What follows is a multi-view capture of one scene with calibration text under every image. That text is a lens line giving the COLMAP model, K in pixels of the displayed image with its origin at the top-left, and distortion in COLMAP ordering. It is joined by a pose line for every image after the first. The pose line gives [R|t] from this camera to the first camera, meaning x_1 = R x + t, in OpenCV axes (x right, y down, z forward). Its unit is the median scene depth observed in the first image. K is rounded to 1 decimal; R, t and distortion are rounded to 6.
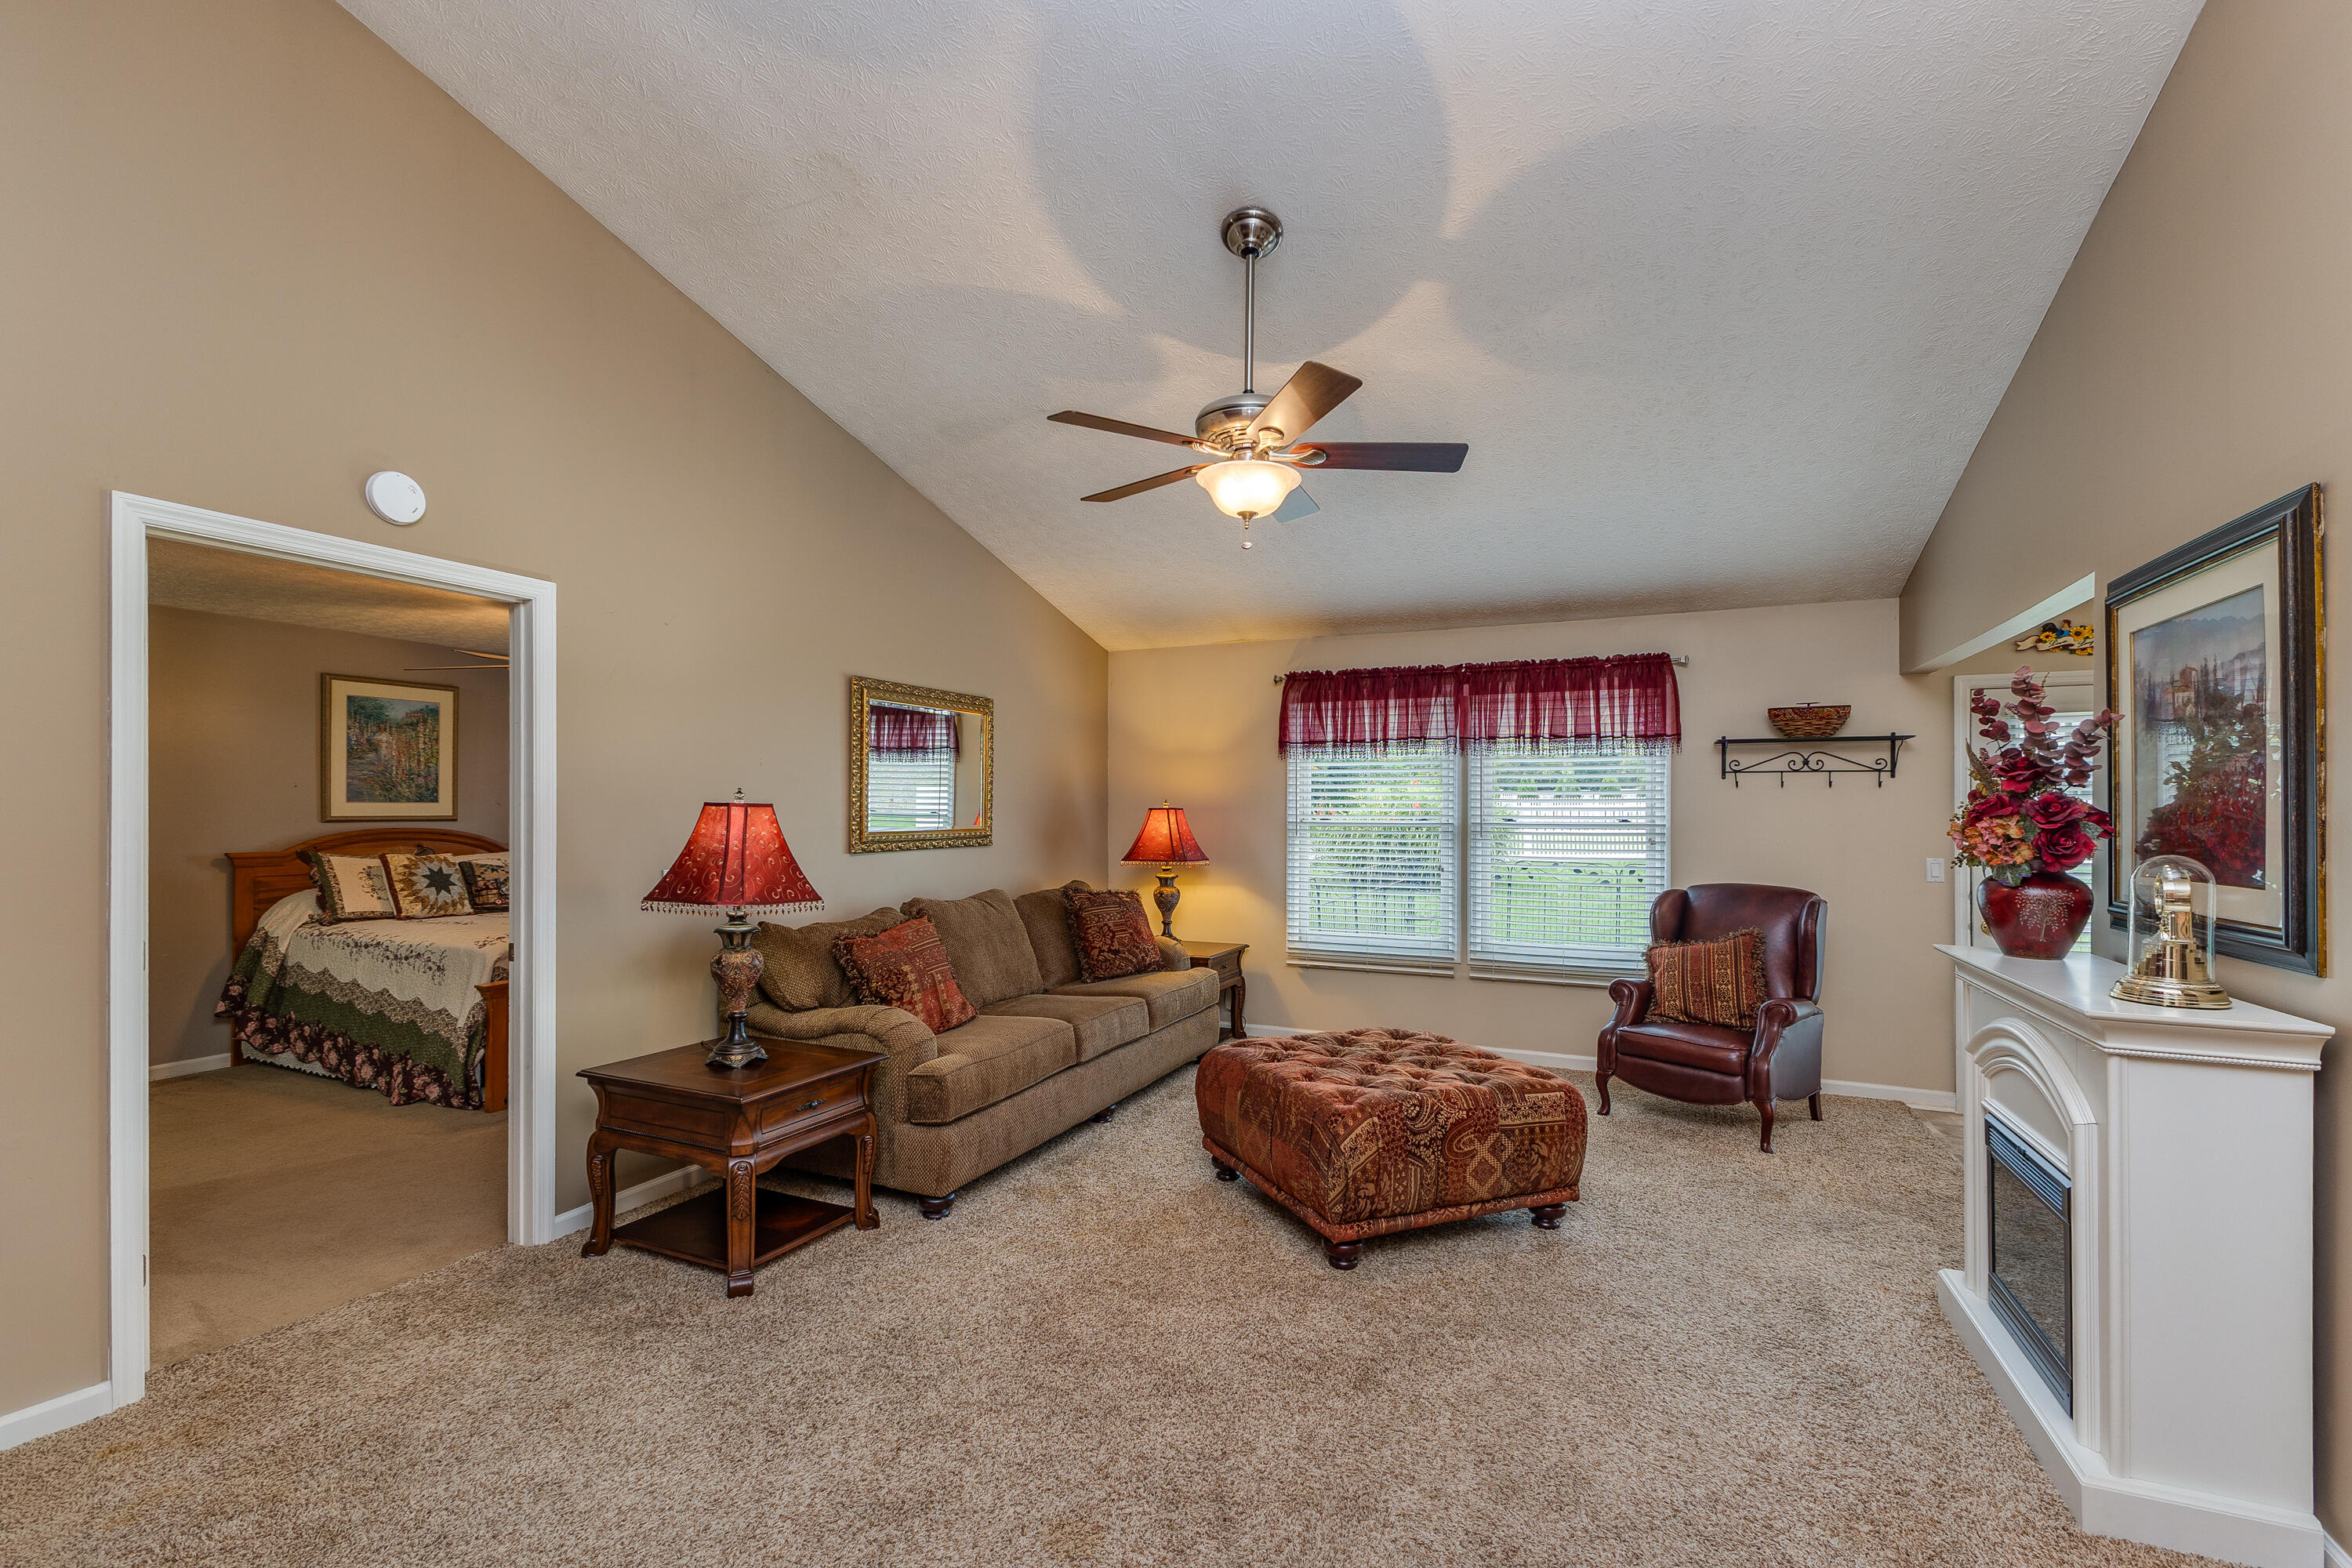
lens RADIAL K [[1038.8, 0, 1177.7], [0, 1038.8, 802.9], [0, 0, 1]] dist [0.008473, 0.000868]
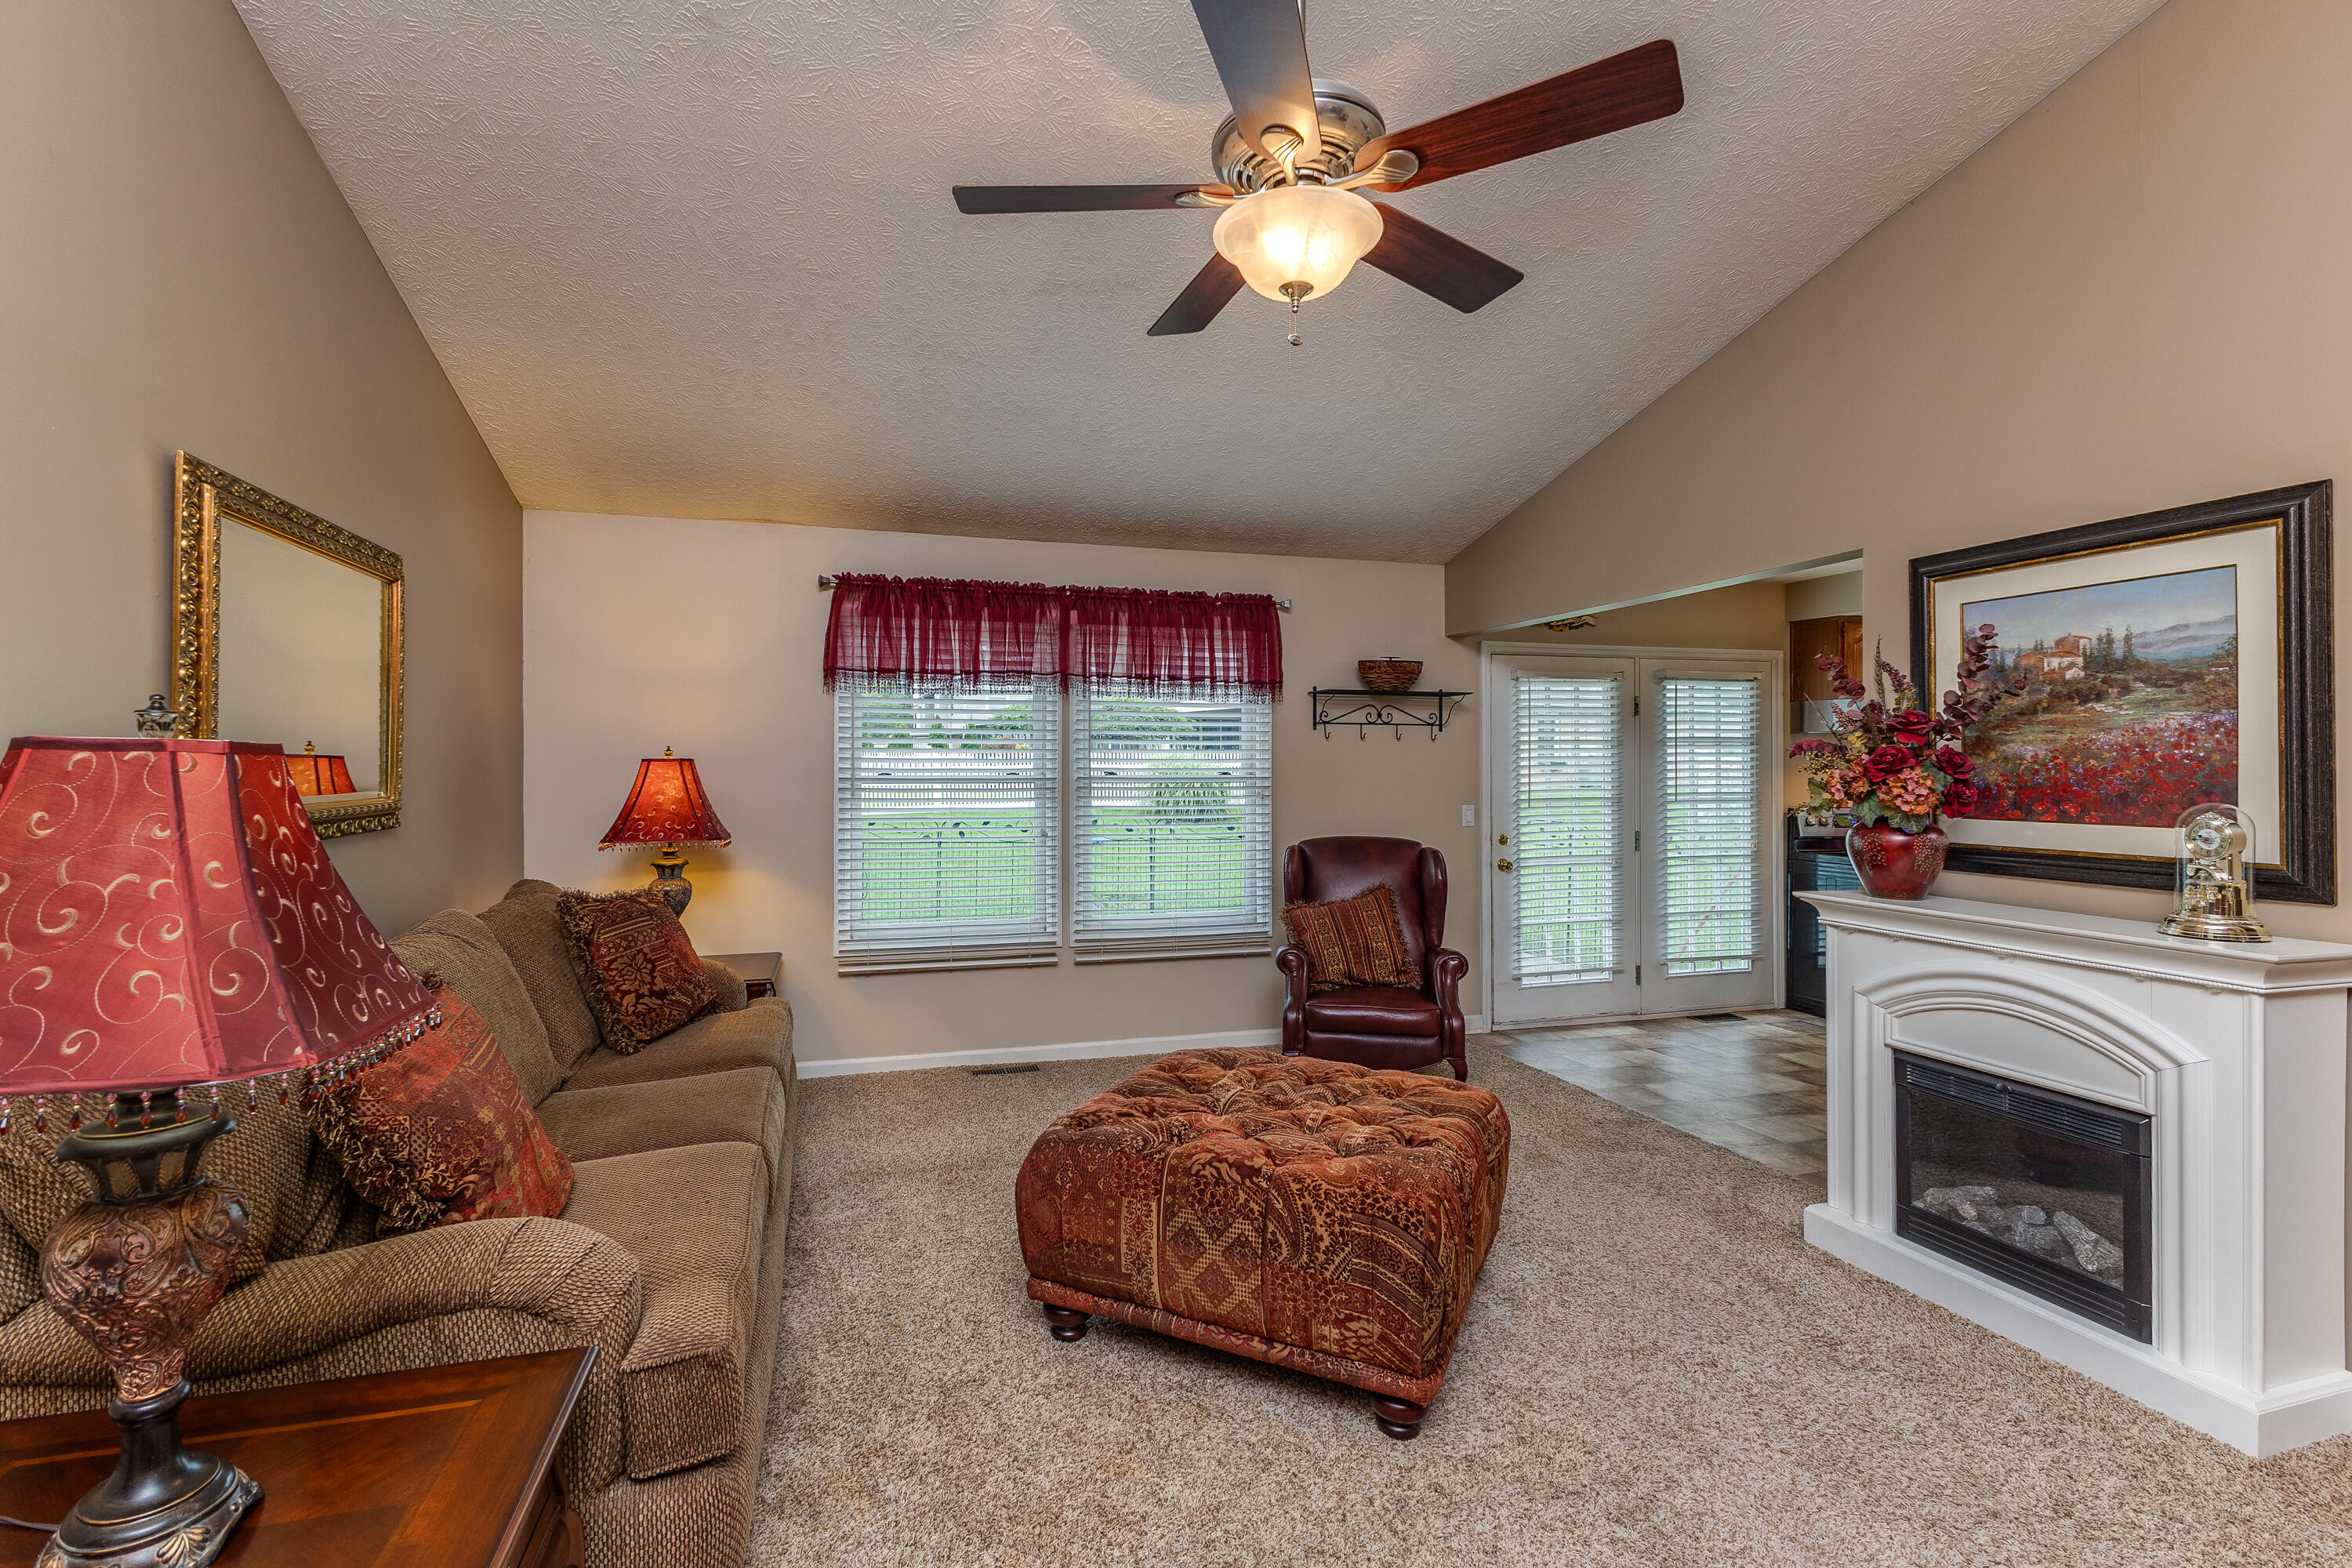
lens RADIAL K [[1038.8, 0, 1048.4], [0, 1038.8, 763.6], [0, 0, 1]] dist [0.008473, 0.000868]
pose [[0.766316, -0.001760, 0.642462, -0.288994], [-0.003807, 0.999966, 0.007281, 0.002358], [-0.642453, -0.008025, 0.766283, 0.396633]]
